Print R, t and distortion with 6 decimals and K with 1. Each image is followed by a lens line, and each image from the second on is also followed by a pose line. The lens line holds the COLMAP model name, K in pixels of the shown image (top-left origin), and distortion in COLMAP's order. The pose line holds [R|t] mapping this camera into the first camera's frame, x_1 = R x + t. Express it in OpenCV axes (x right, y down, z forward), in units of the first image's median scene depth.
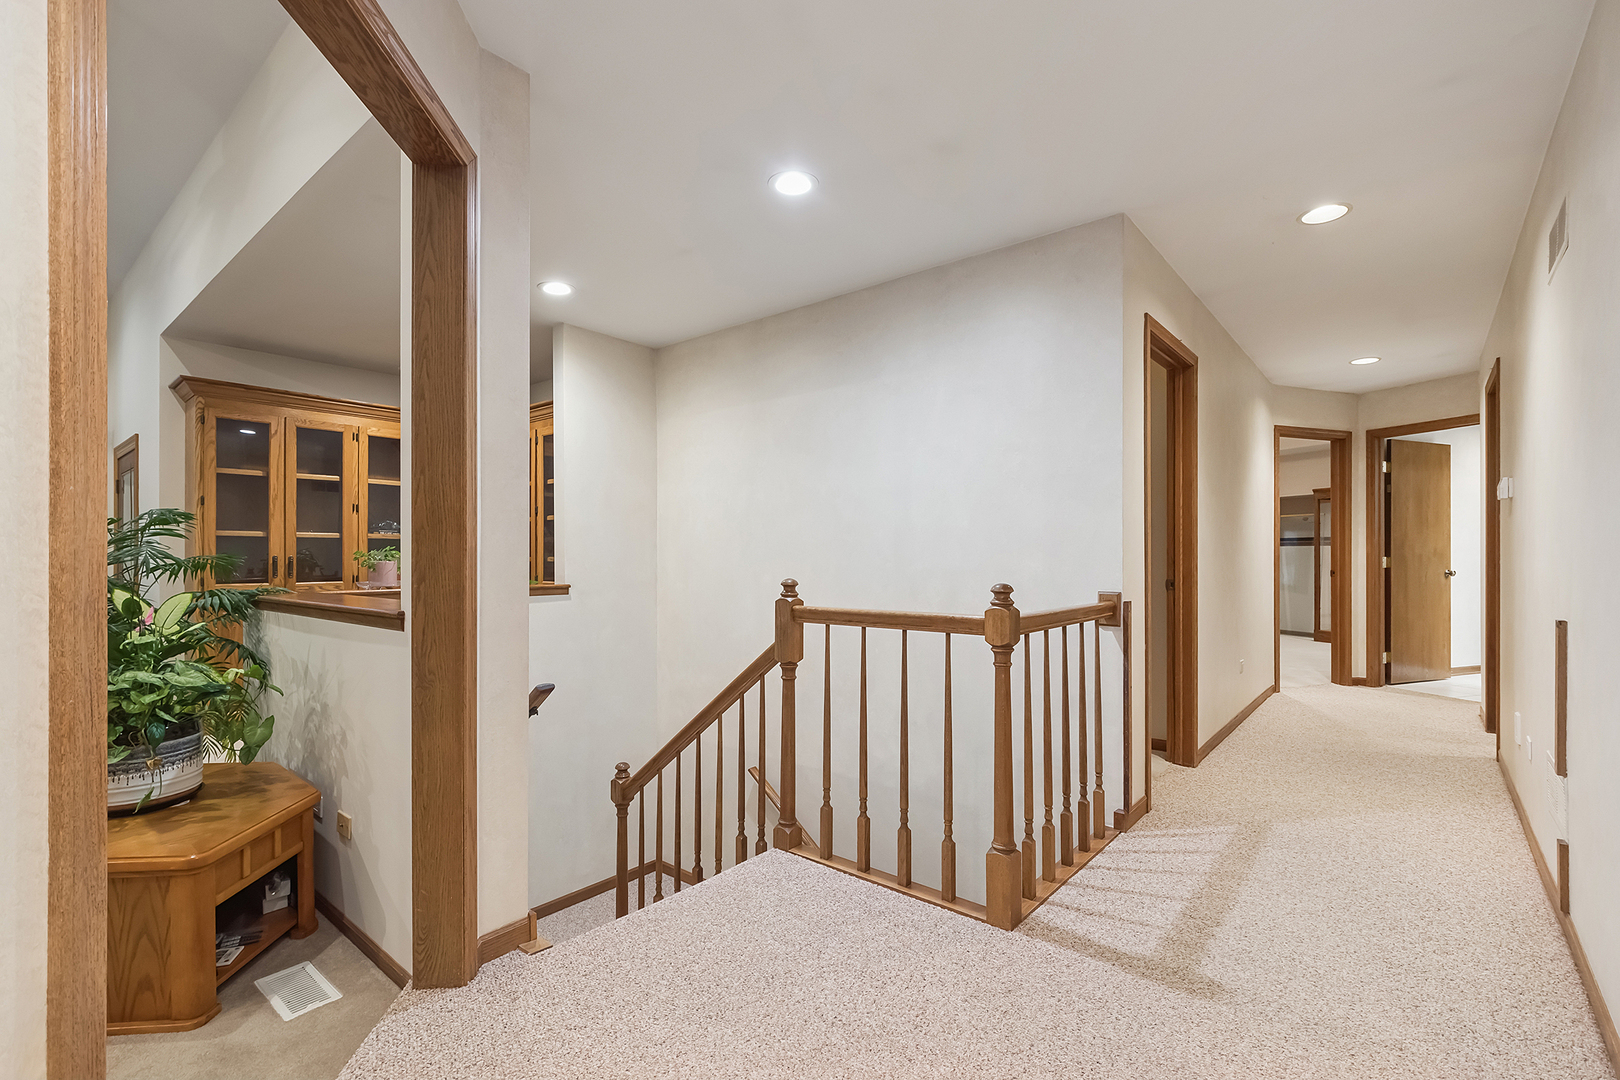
lens RADIAL K [[719.5, 0, 807.6], [0, 719.5, 546.7], [0, 0, 1]] dist [-0.000992, -0.000672]
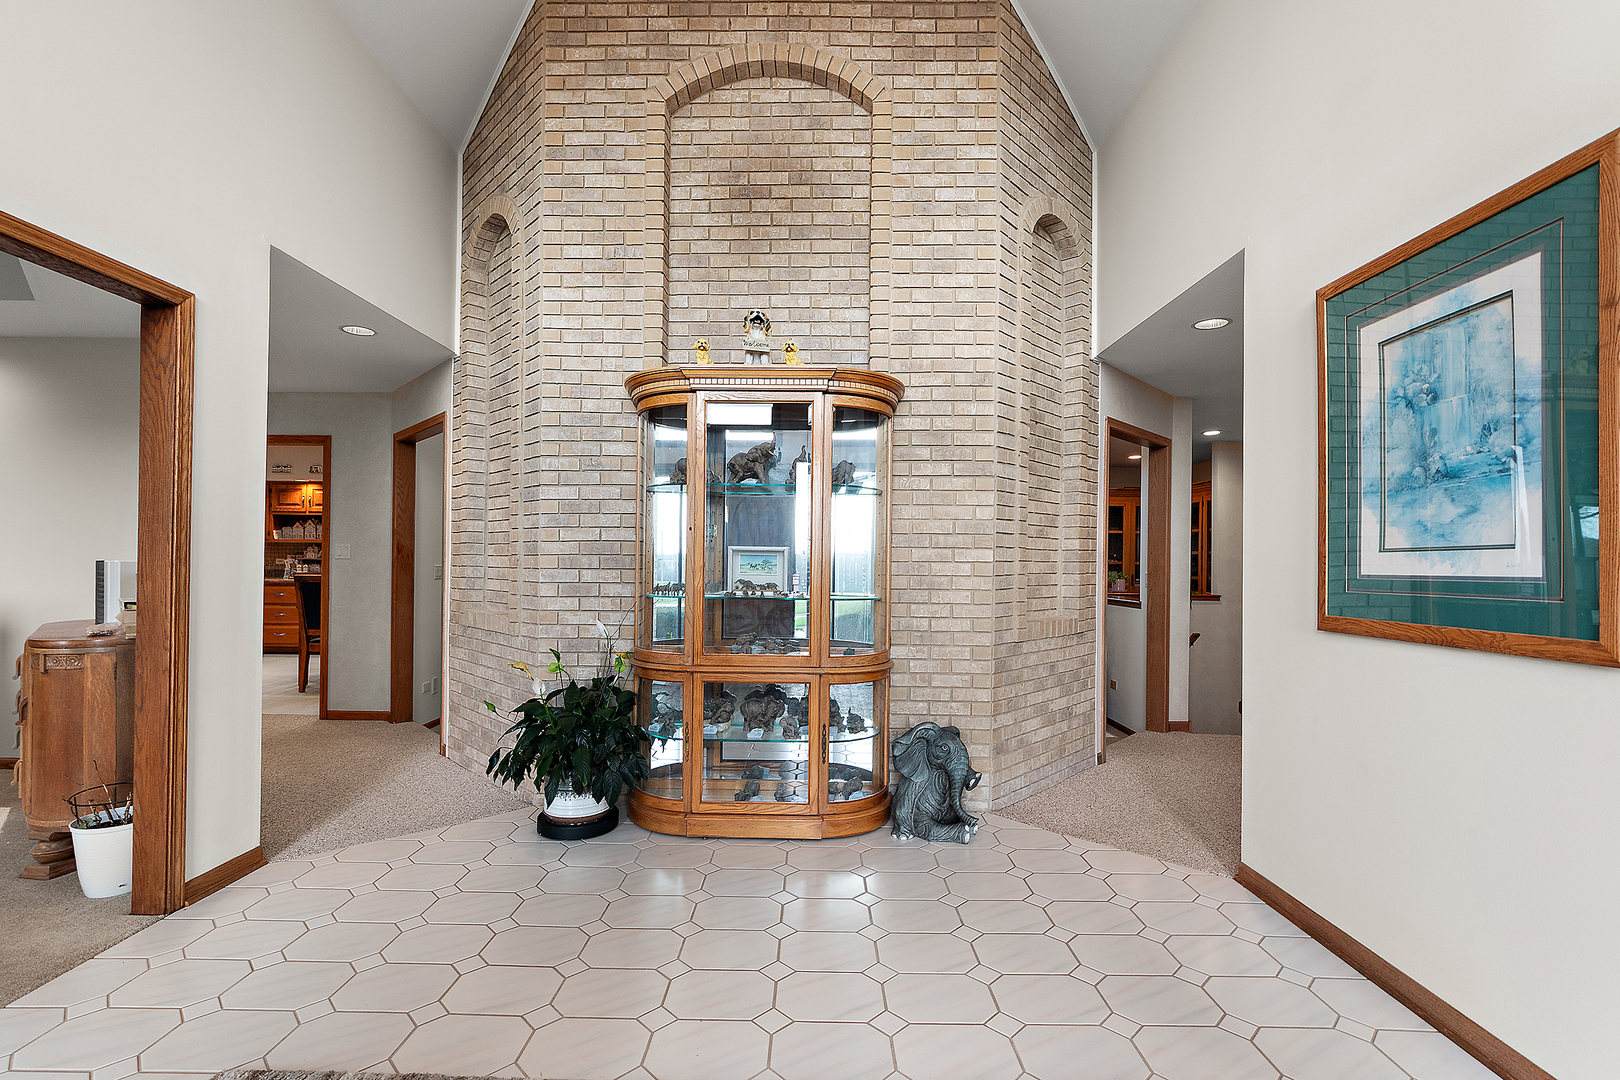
lens RADIAL K [[719.5, 0, 807.6], [0, 719.5, 546.7], [0, 0, 1]] dist [-0.000992, -0.000672]
pose [[0.634519, -0.000544, -0.772907, 0.475034], [-0.006485, 0.999961, -0.006028, -0.059607], [0.772880, 0.008837, 0.634490, -1.093769]]
